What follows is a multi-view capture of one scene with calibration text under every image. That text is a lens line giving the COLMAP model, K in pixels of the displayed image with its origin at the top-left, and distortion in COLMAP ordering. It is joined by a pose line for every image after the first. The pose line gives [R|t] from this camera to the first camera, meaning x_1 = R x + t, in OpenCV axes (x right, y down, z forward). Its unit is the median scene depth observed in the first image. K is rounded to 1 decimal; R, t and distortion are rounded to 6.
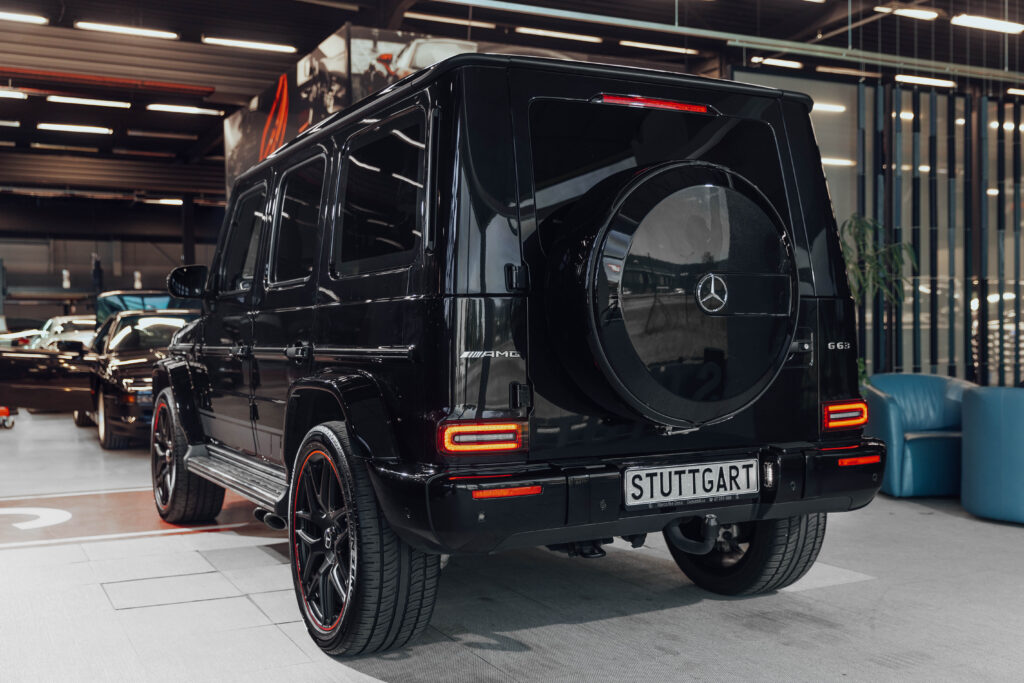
lens RADIAL K [[1066.5, 0, 494.3], [0, 1066.5, 339.6], [0, 0, 1]] dist [0.052238, 0.011885]
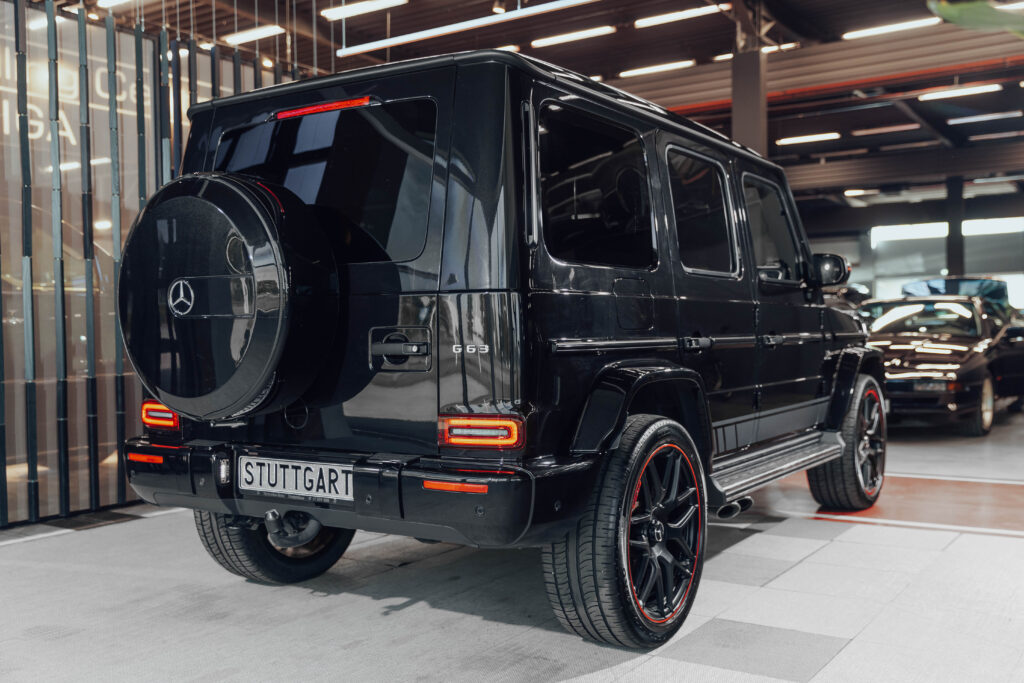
lens RADIAL K [[1006.5, 0, 512.0], [0, 1006.5, 341.5], [0, 0, 1]] dist [0.027189, 0.013329]
pose [[0.502856, 0.020771, -0.864121, 1.103454], [-0.001949, 0.999736, 0.022896, -0.019948], [0.864368, -0.009829, 0.502764, 0.681915]]
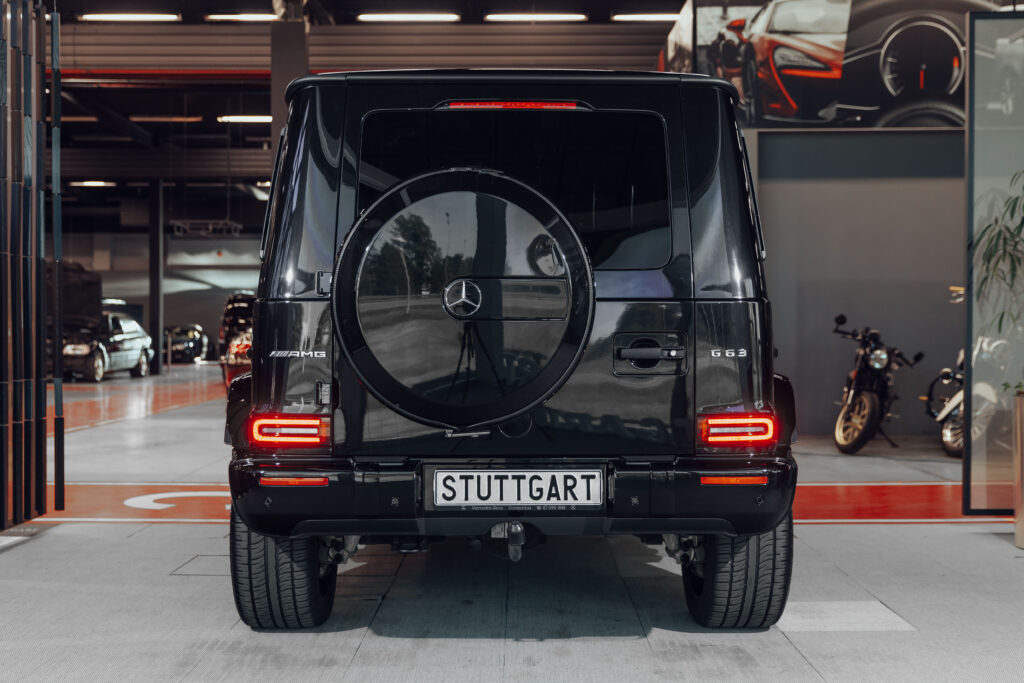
lens RADIAL K [[1240.0, 0, 512.0], [0, 1240.0, 341.5], [0, 0, 1]] dist [0.036667, 0.012987]
pose [[0.895036, 0.015242, -0.445733, 0.676411], [-0.014610, 0.999881, 0.004853, -0.007341], [0.445754, 0.002169, 0.895153, -0.025453]]
